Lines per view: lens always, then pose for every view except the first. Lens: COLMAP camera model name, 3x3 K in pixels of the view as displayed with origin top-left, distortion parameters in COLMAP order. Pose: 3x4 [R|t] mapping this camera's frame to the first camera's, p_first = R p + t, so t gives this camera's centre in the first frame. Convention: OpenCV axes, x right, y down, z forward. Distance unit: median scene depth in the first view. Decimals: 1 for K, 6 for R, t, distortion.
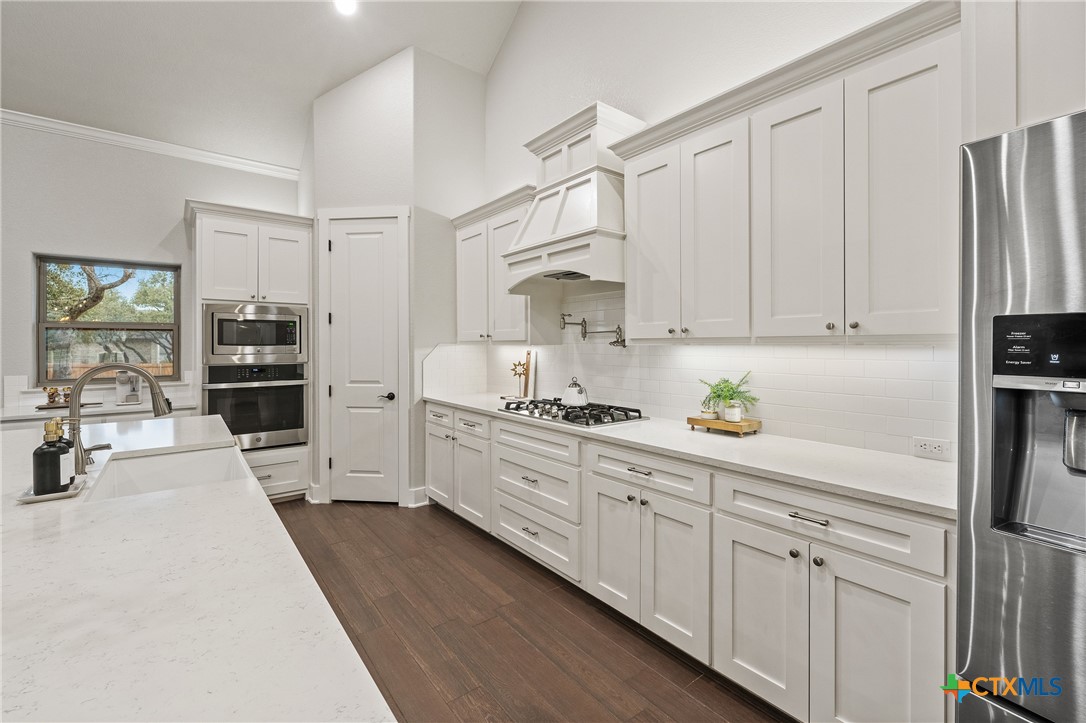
lens RADIAL K [[465.9, 0, 551.3], [0, 465.9, 346.0], [0, 0, 1]] dist [-0.002261, -0.001274]
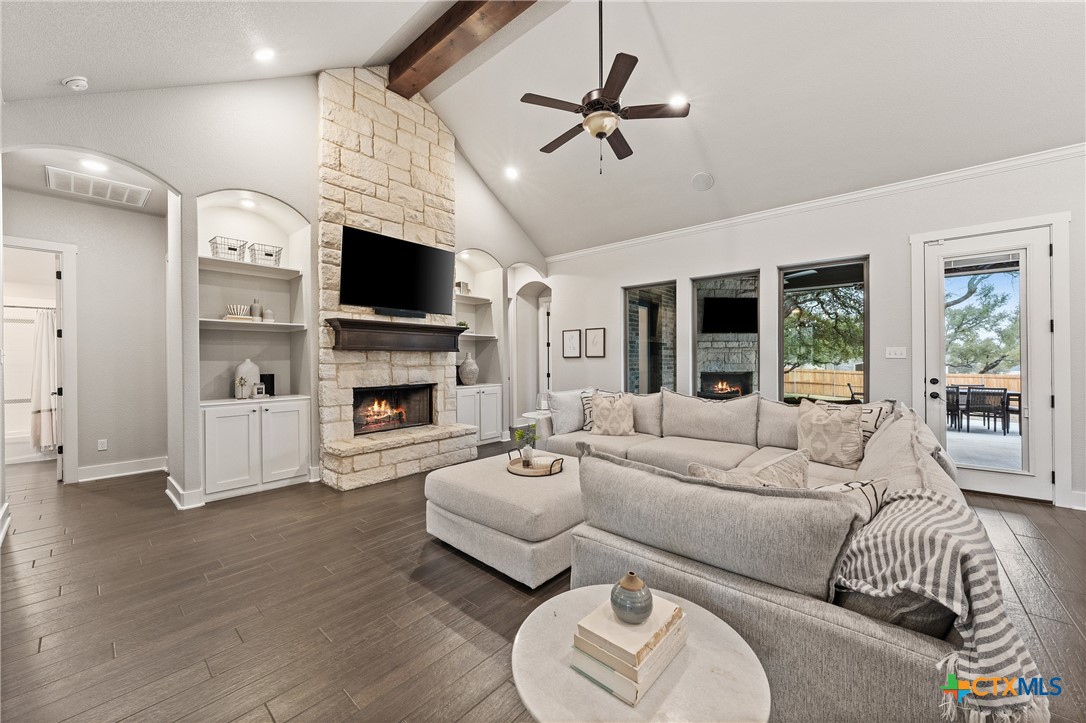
lens RADIAL K [[404.6, 0, 545.2], [0, 404.6, 360.8], [0, 0, 1]] dist [-0.003776, -0.000005]
pose [[0.183577, -0.000134, -0.983005, -0.557434], [0.003721, 0.999993, 0.000558, 0.027983], [0.982998, -0.003760, 0.183576, -0.603552]]
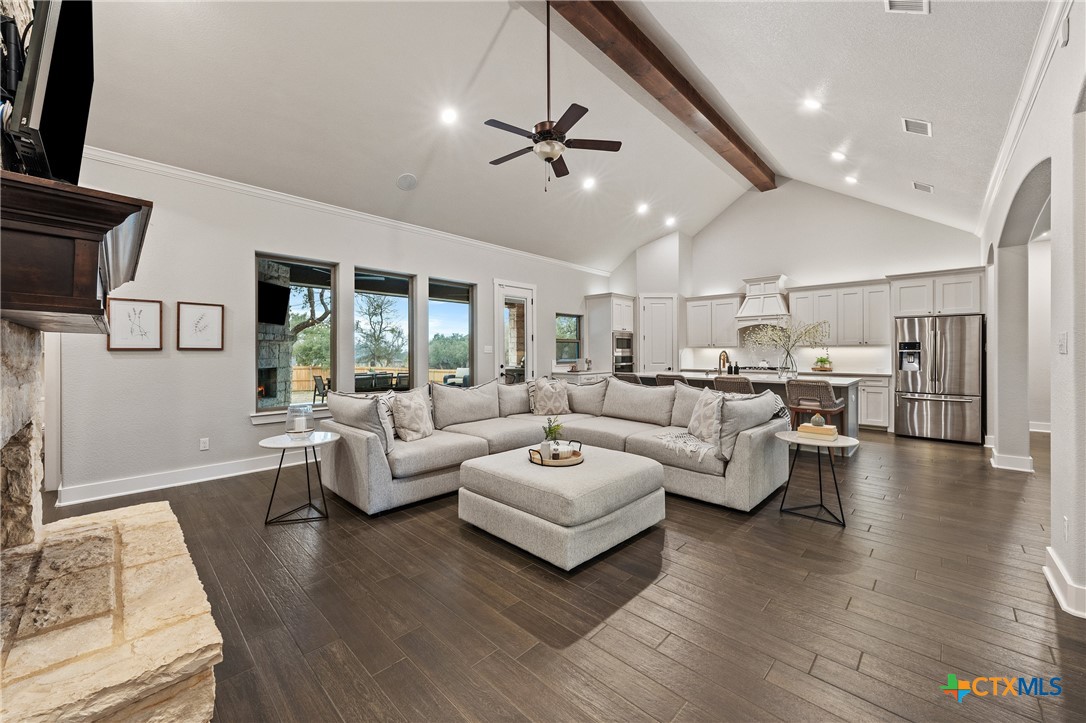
lens RADIAL K [[418.7, 0, 542.0], [0, 418.7, 353.7], [0, 0, 1]] dist [-0.003747, 0.000096]
pose [[0.991159, -0.003662, 0.132627, -1.650608], [0.003468, 0.999993, 0.001690, 0.025843], [-0.132632, -0.001215, 0.991165, -1.436477]]
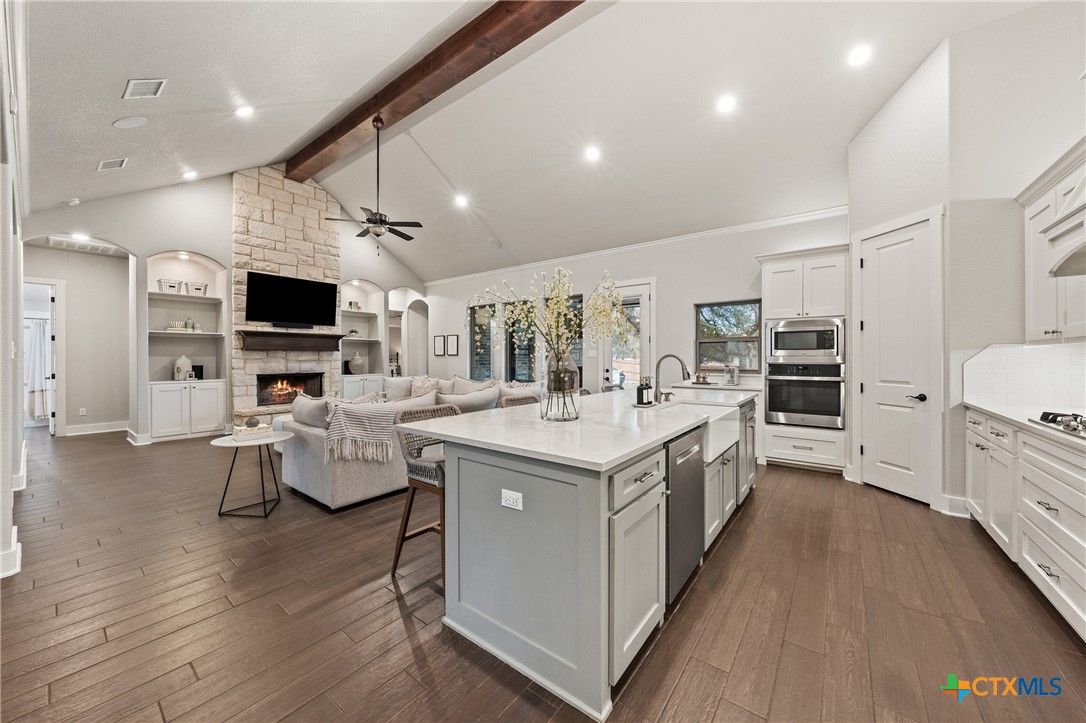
lens RADIAL K [[384.3, 0, 547.1], [0, 384.3, 357.1], [0, 0, 1]] dist [-0.004835, 0.000286]
pose [[0.247997, 0.000127, -0.968761, 0.325296], [-0.000816, 1.000000, -0.000078, 0.025409], [0.968761, 0.000810, 0.247997, -0.000096]]
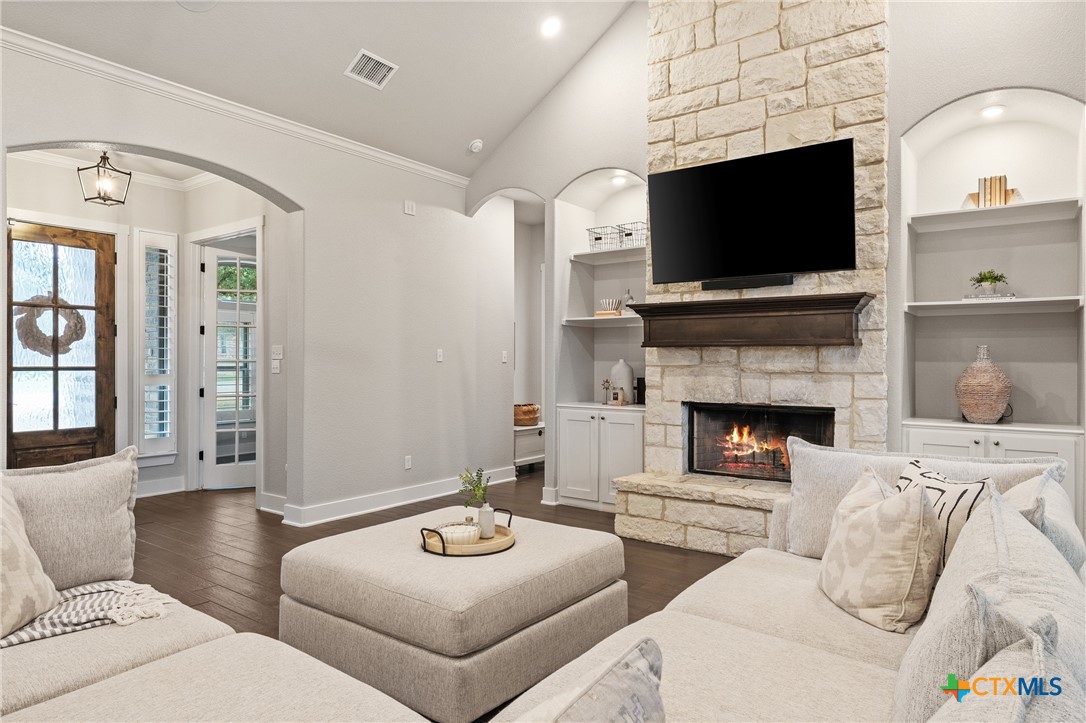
lens RADIAL K [[672.5, 0, 545.9], [0, 672.5, 361.8], [0, 0, 1]] dist [0.001243, 0.001484]
pose [[-0.967343, -0.001616, -0.253468, -1.339432], [-0.002390, 0.999993, 0.002746, 0.021645], [0.253462, 0.003262, -0.967340, 0.470967]]
